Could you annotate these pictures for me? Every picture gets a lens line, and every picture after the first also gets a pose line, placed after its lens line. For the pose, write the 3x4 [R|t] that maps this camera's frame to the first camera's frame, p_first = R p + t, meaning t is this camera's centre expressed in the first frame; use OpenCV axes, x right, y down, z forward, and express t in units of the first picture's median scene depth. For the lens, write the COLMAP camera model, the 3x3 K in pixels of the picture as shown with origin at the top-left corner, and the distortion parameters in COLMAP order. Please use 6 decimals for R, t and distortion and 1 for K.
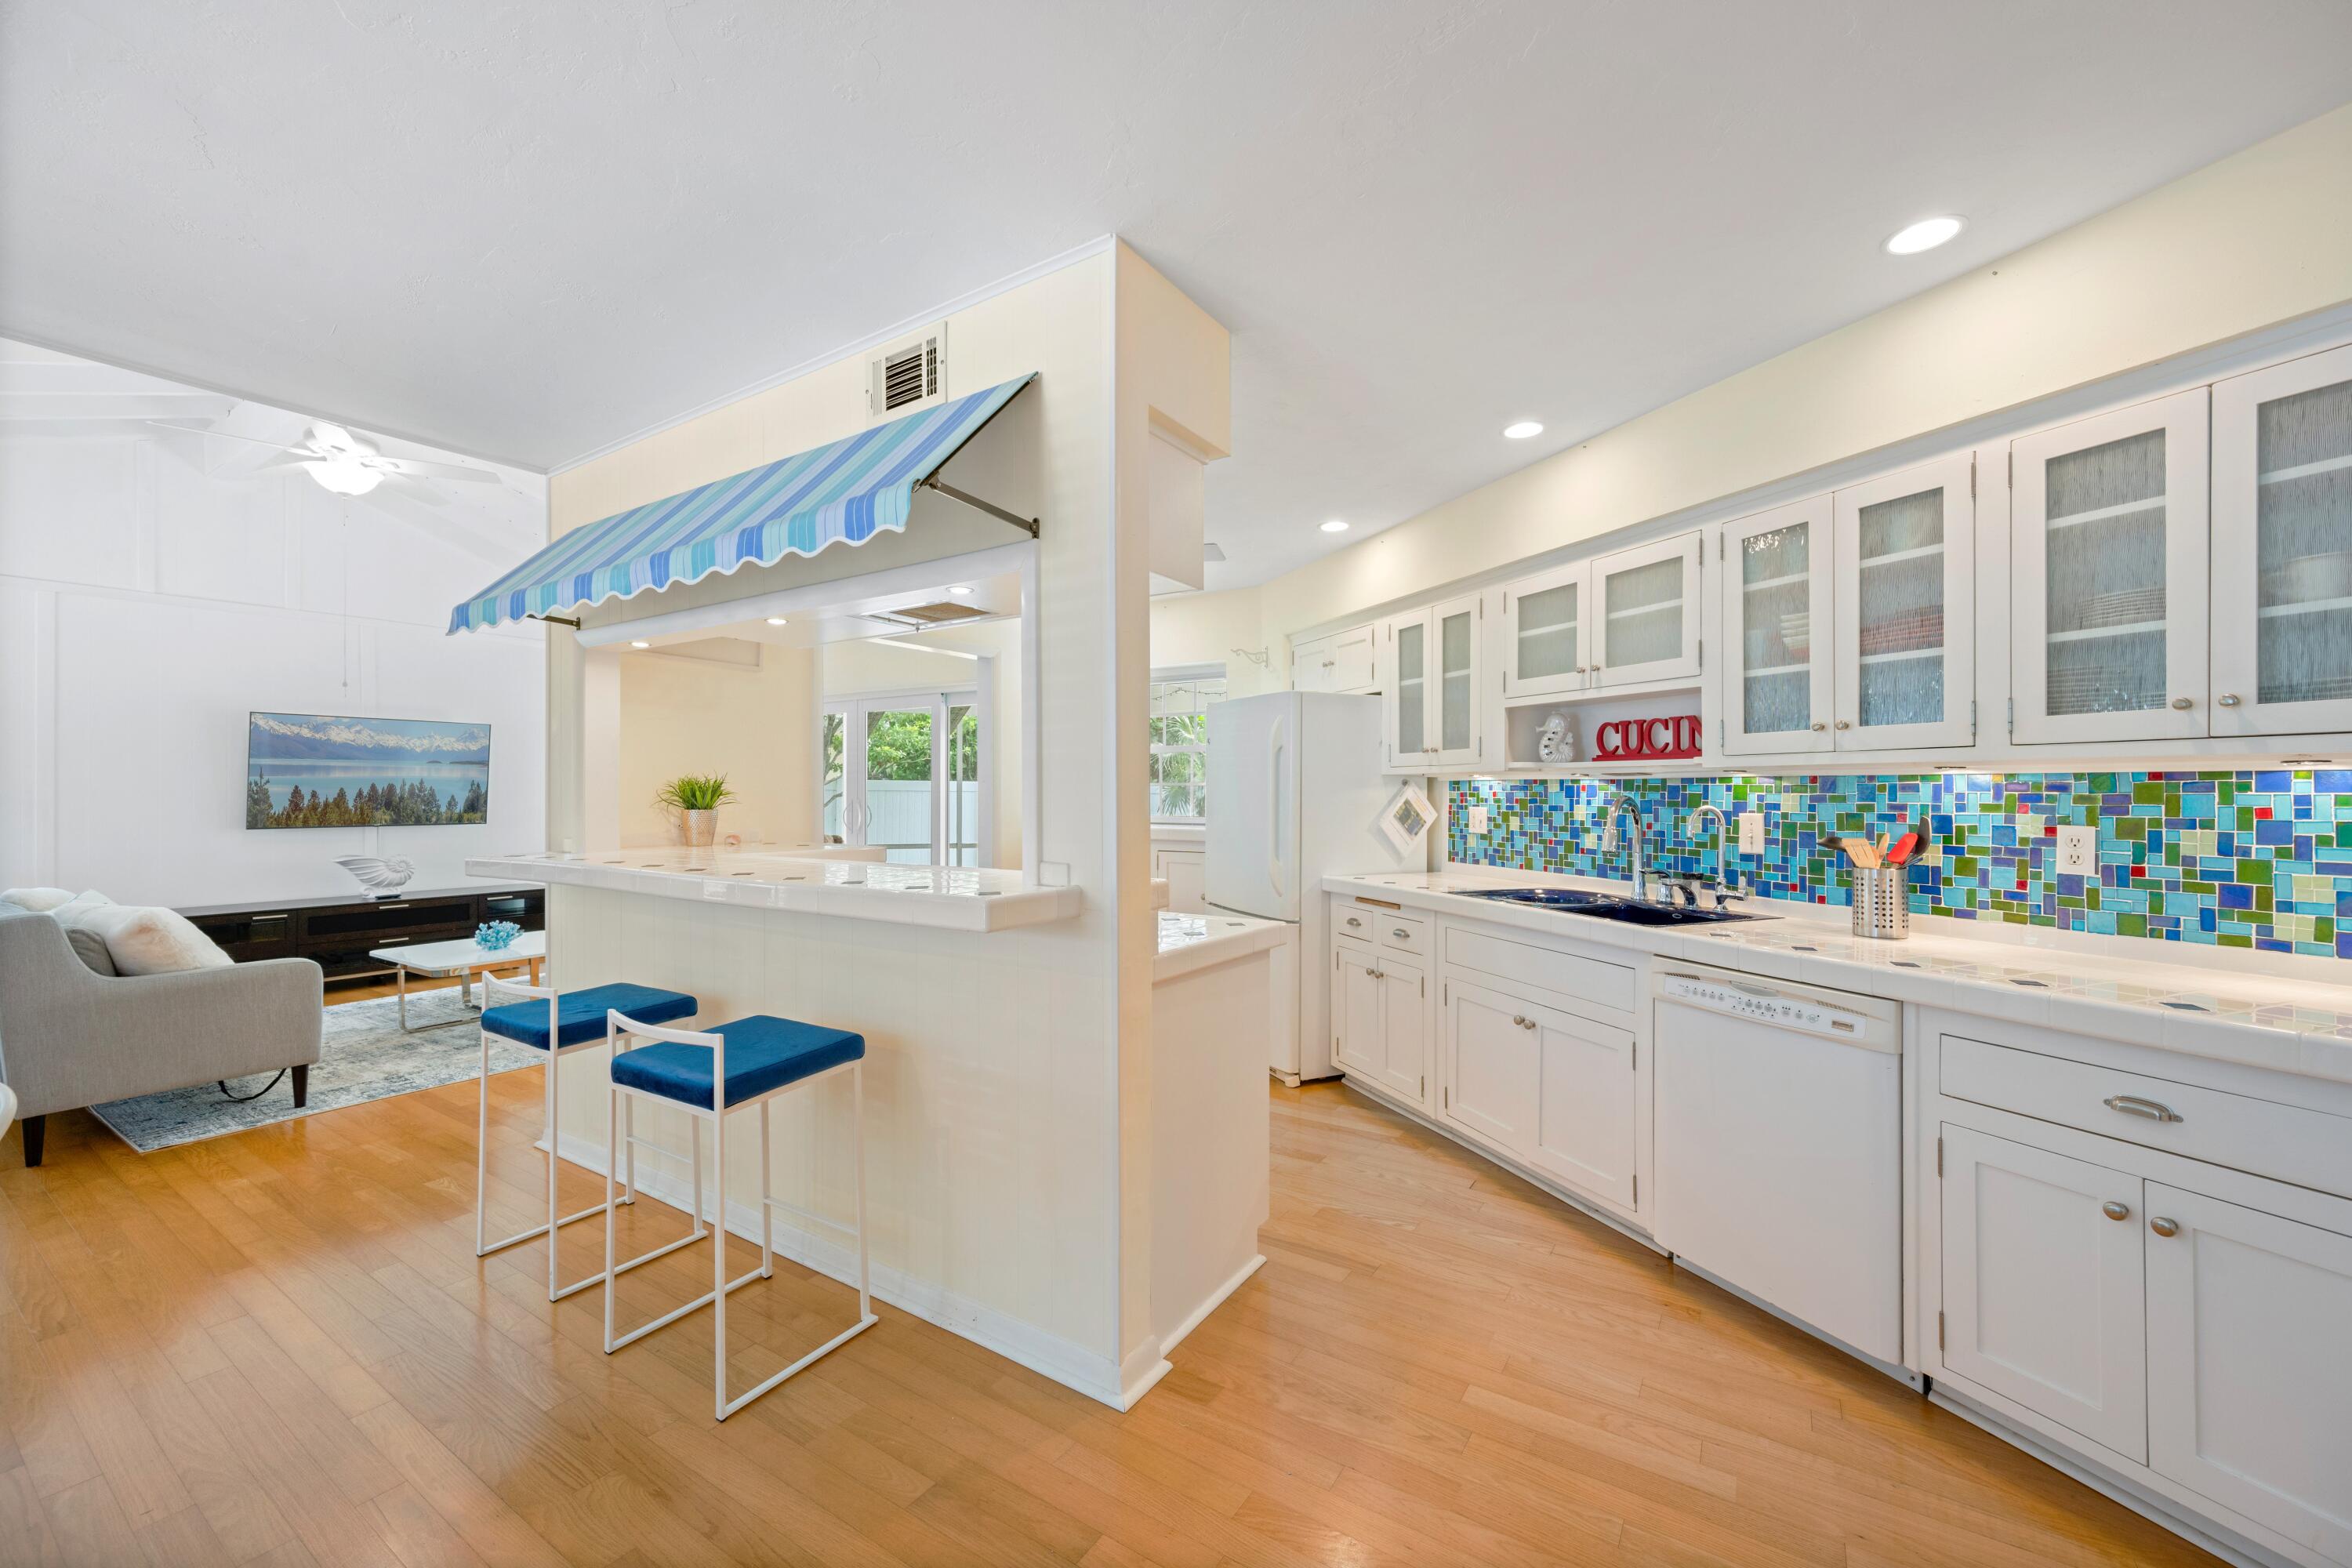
lens RADIAL K [[918.5, 0, 1180.7], [0, 918.5, 789.7], [0, 0, 1]] dist [0.000631, 0.000165]
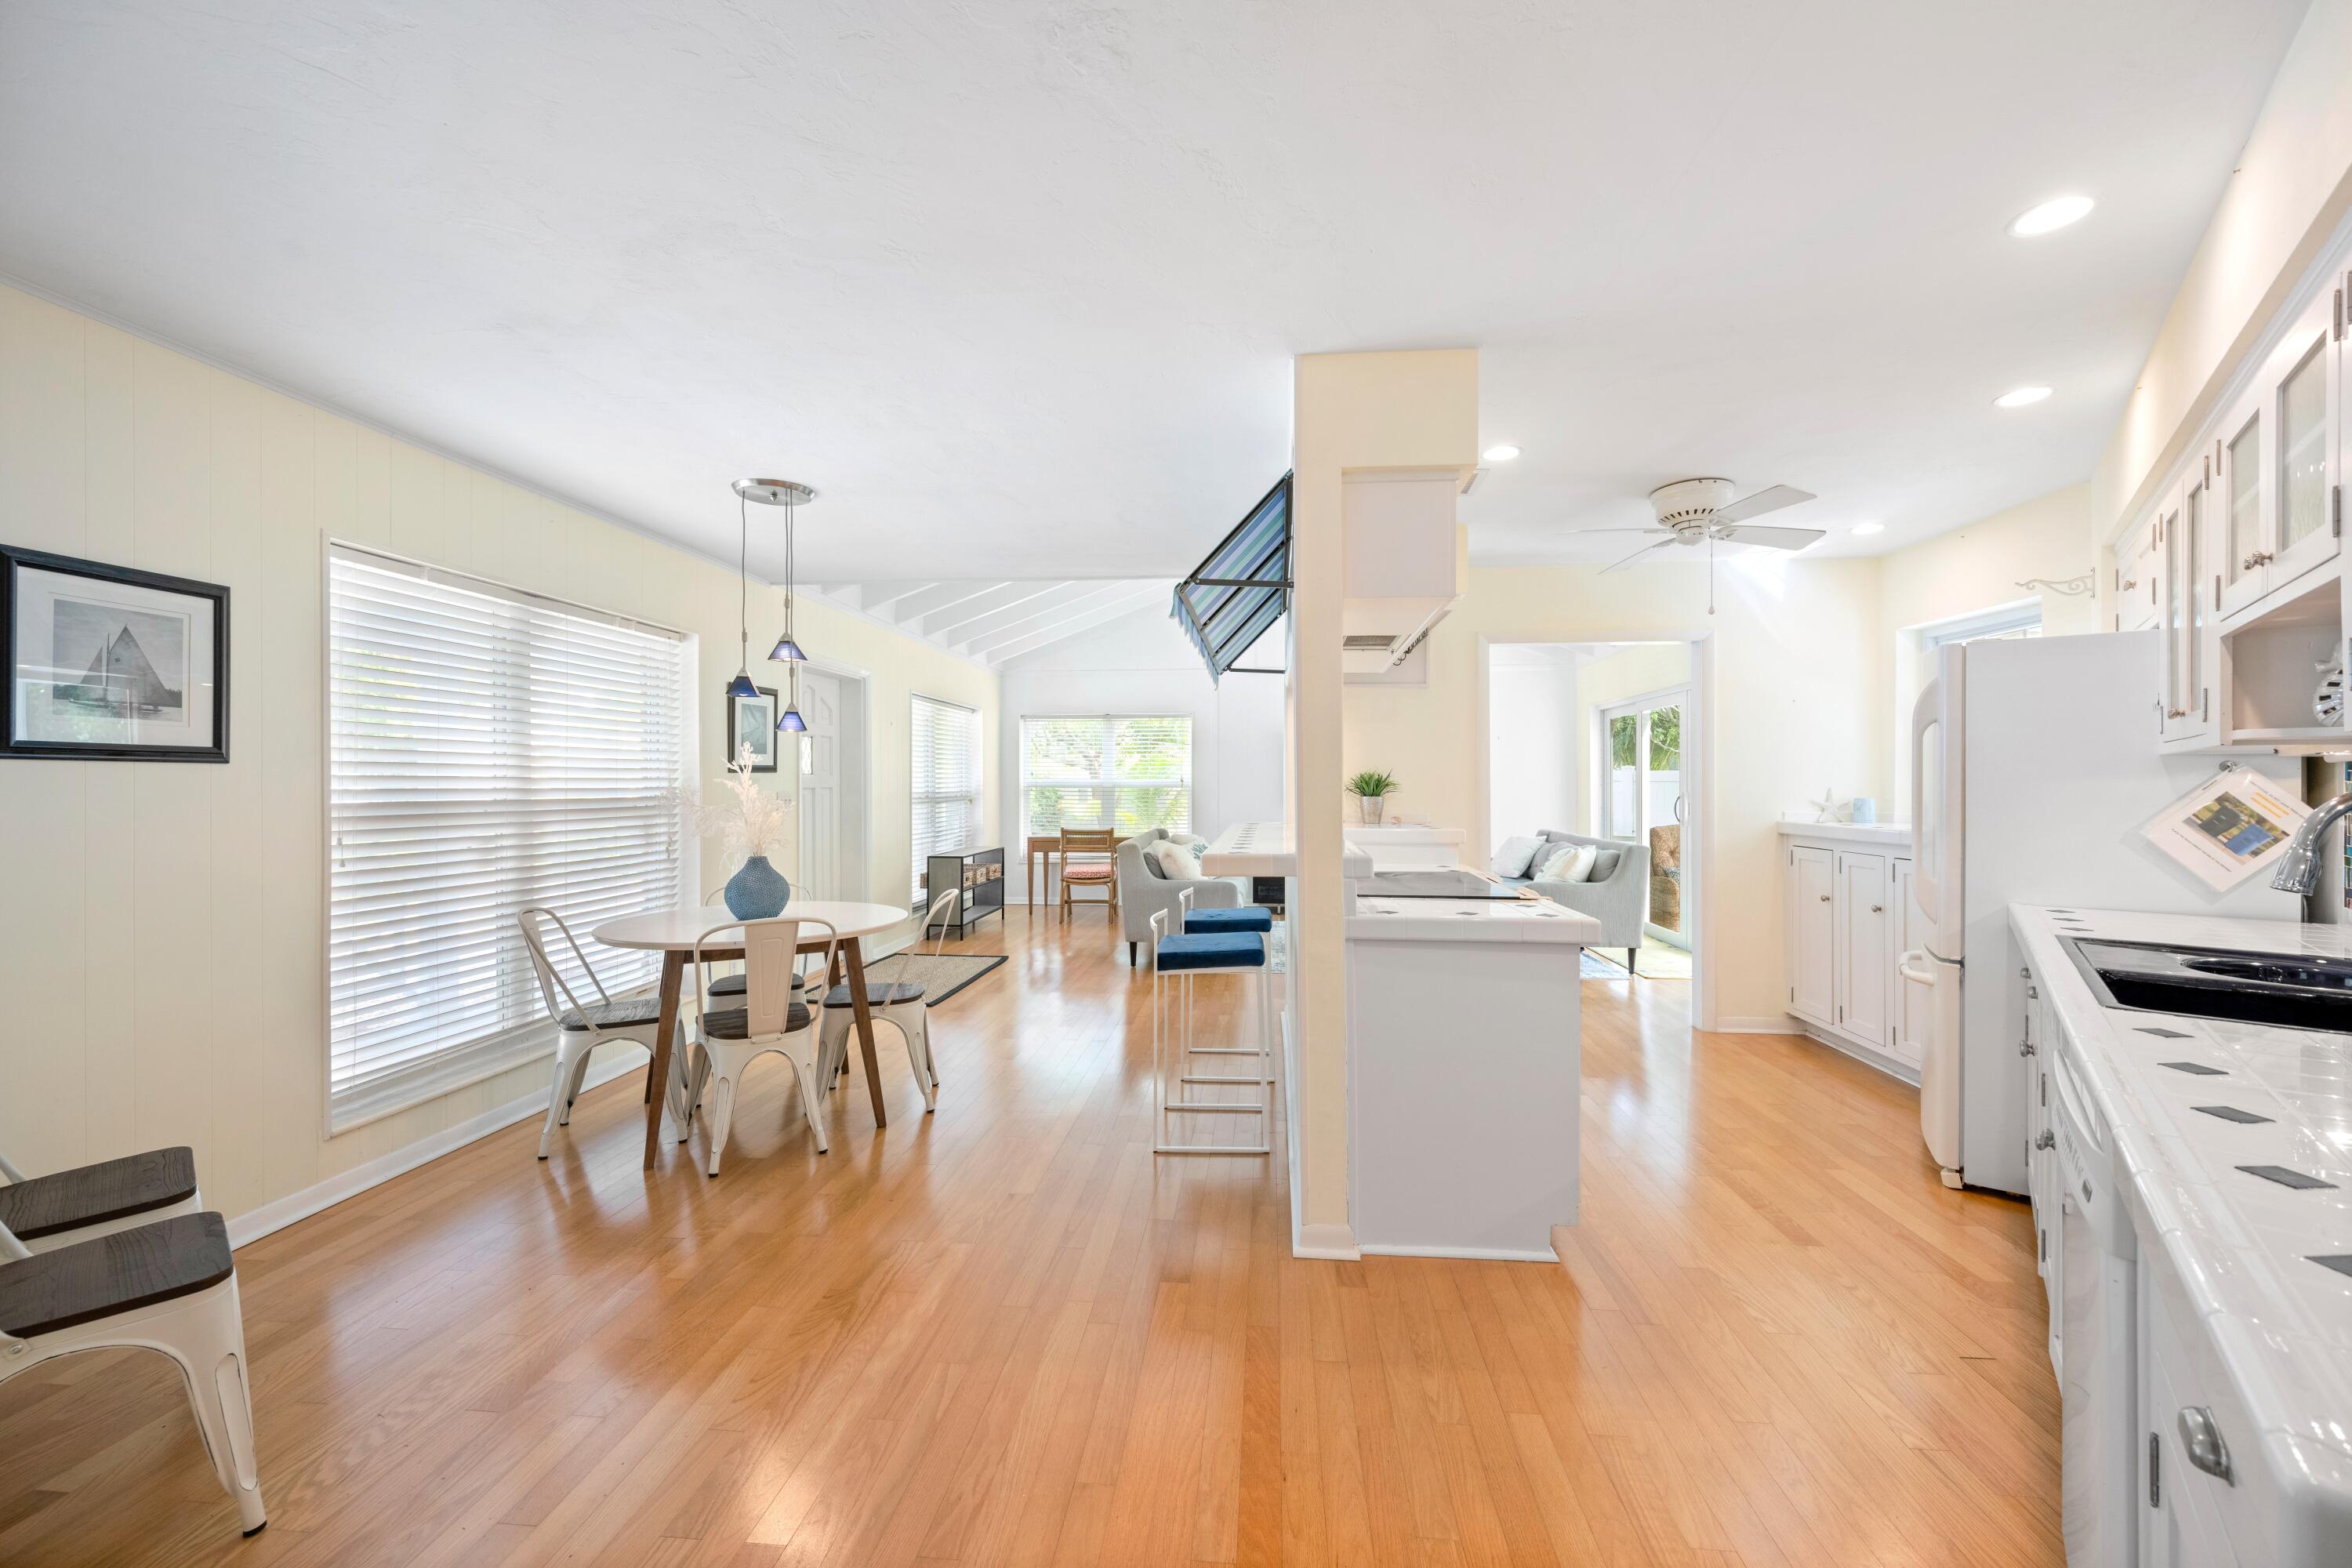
lens RADIAL K [[918.5, 0, 1180.7], [0, 918.5, 789.7], [0, 0, 1]] dist [0.000631, 0.000165]
pose [[0.453787, 0.004427, -0.891099, 0.673427], [0.004377, 0.999965, 0.007197, 0.000631], [0.891099, -0.007166, 0.453752, 0.173268]]
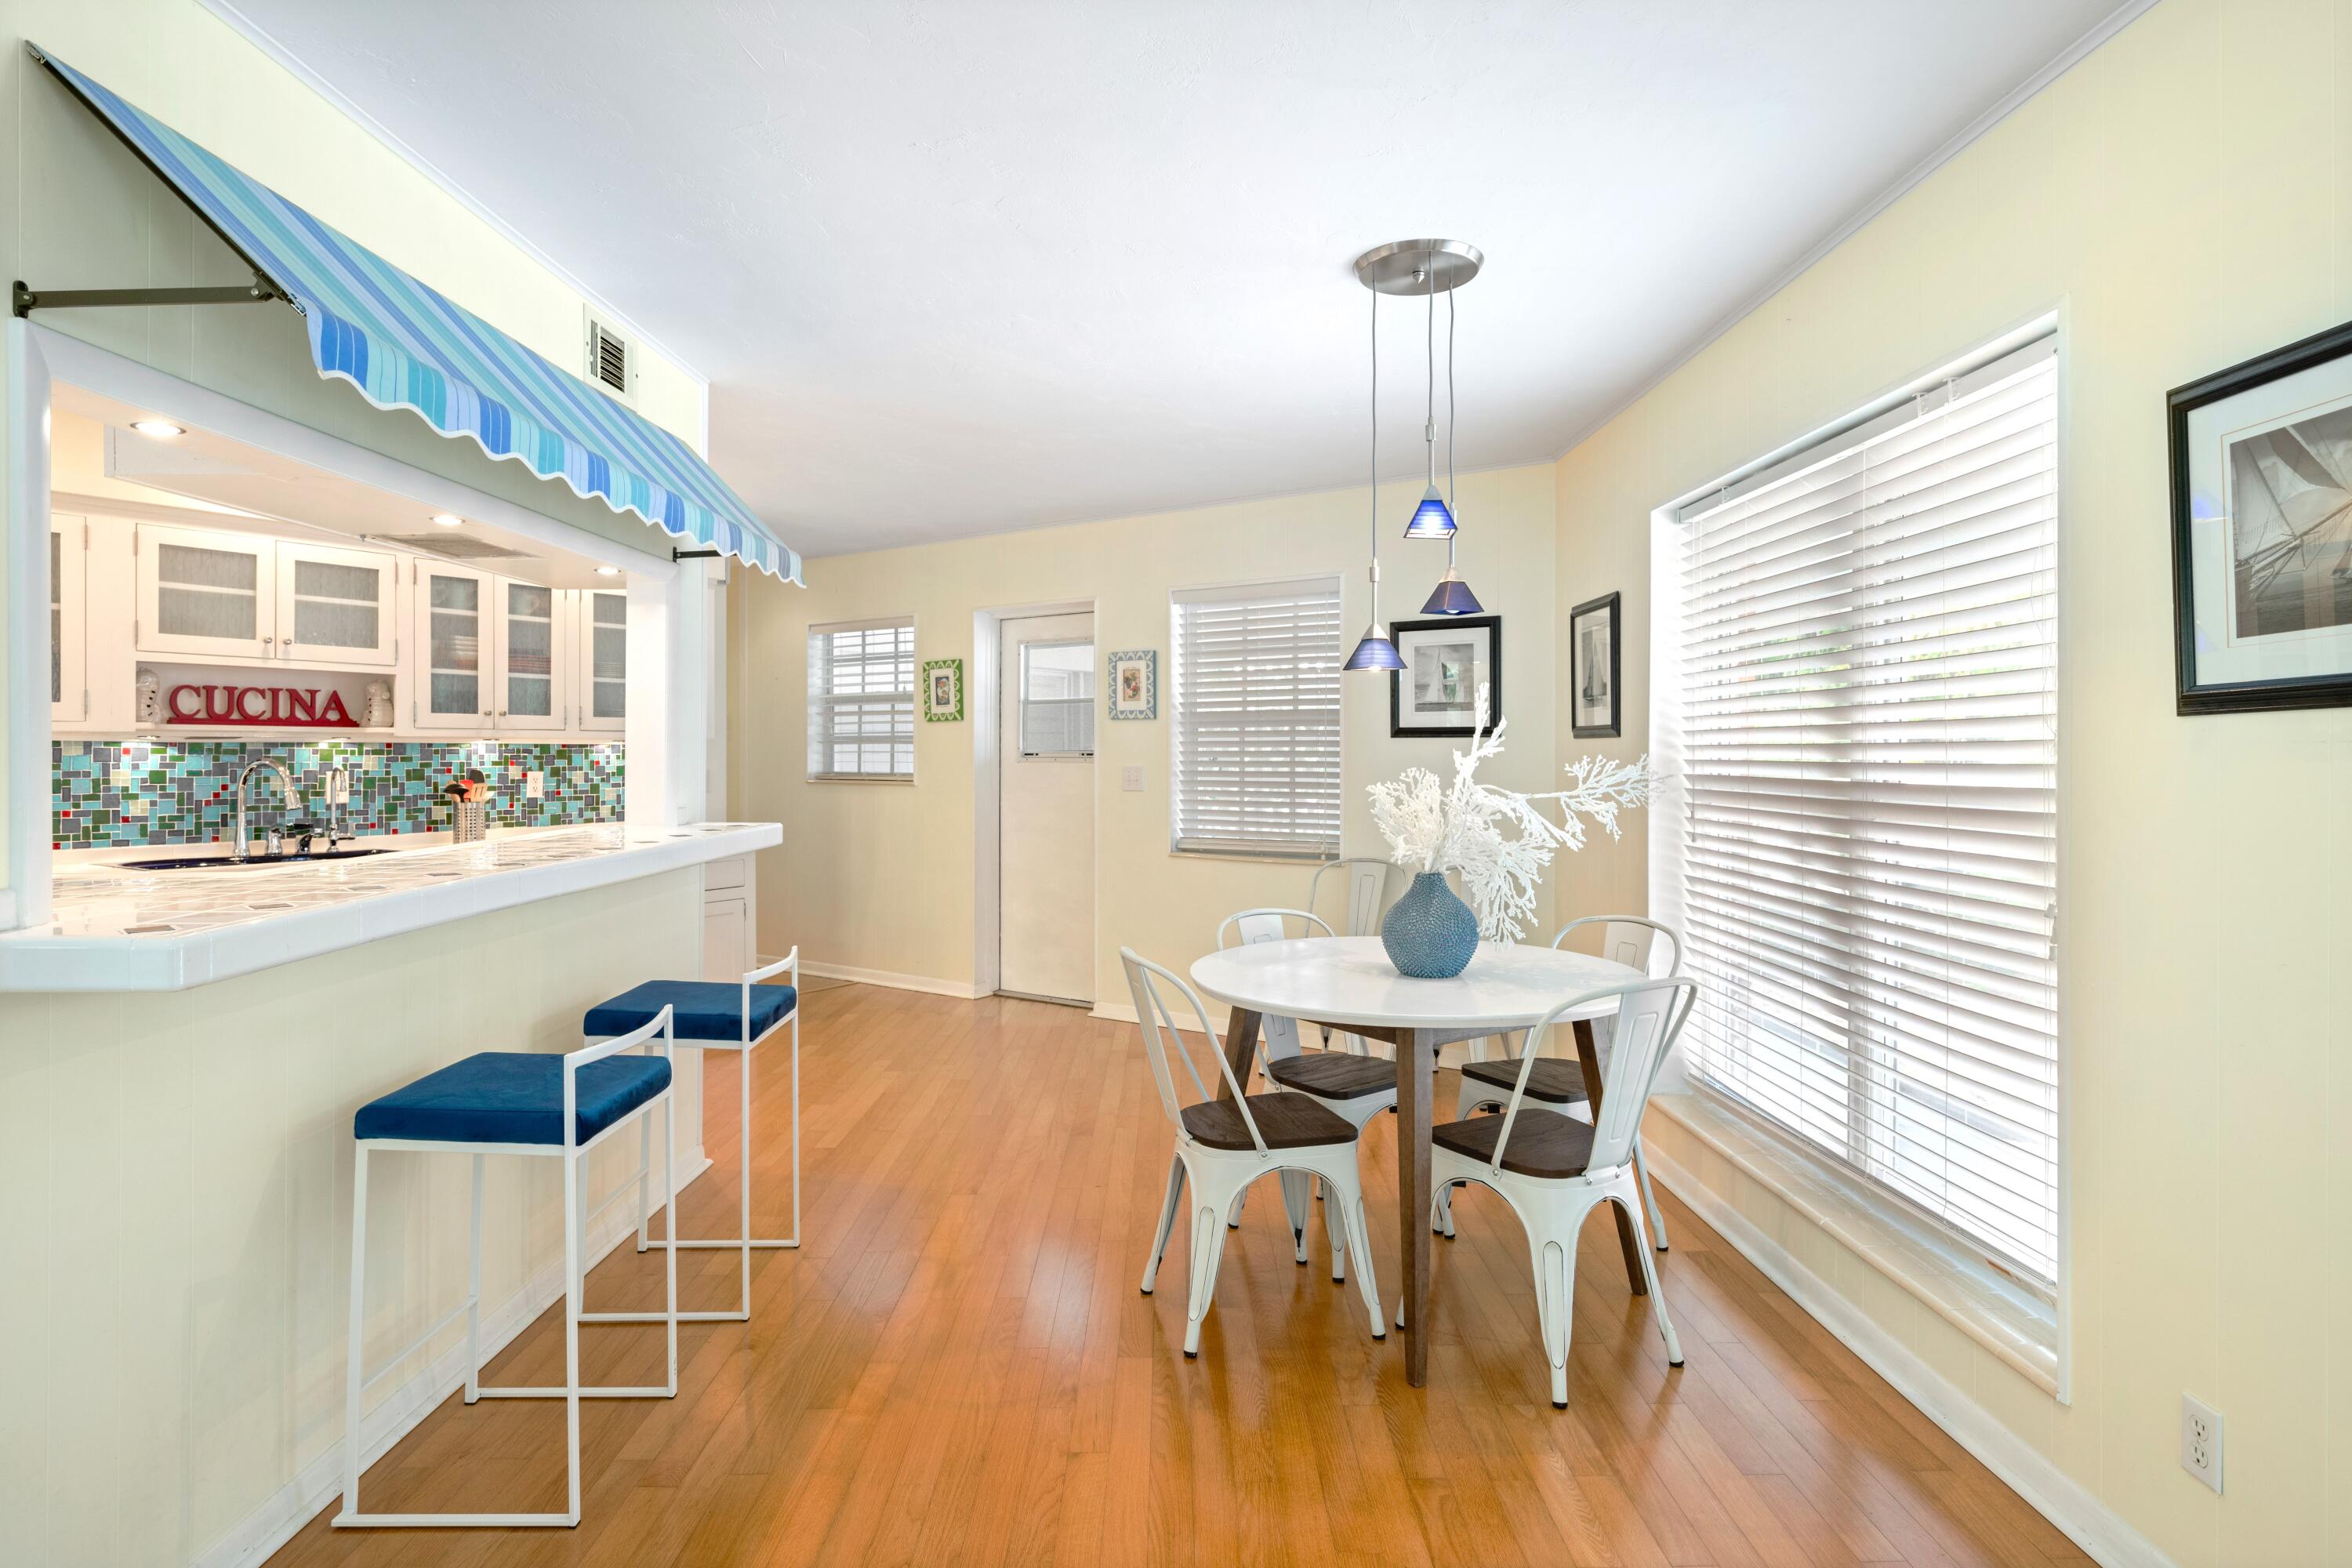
lens RADIAL K [[918.5, 0, 1180.7], [0, 918.5, 789.7], [0, 0, 1]] dist [0.000631, 0.000165]
pose [[-0.536804, -0.031988, 0.843100, -1.092413], [0.002887, 0.999206, 0.039749, 0.003823], [-0.843702, 0.023771, -0.536285, 0.719670]]
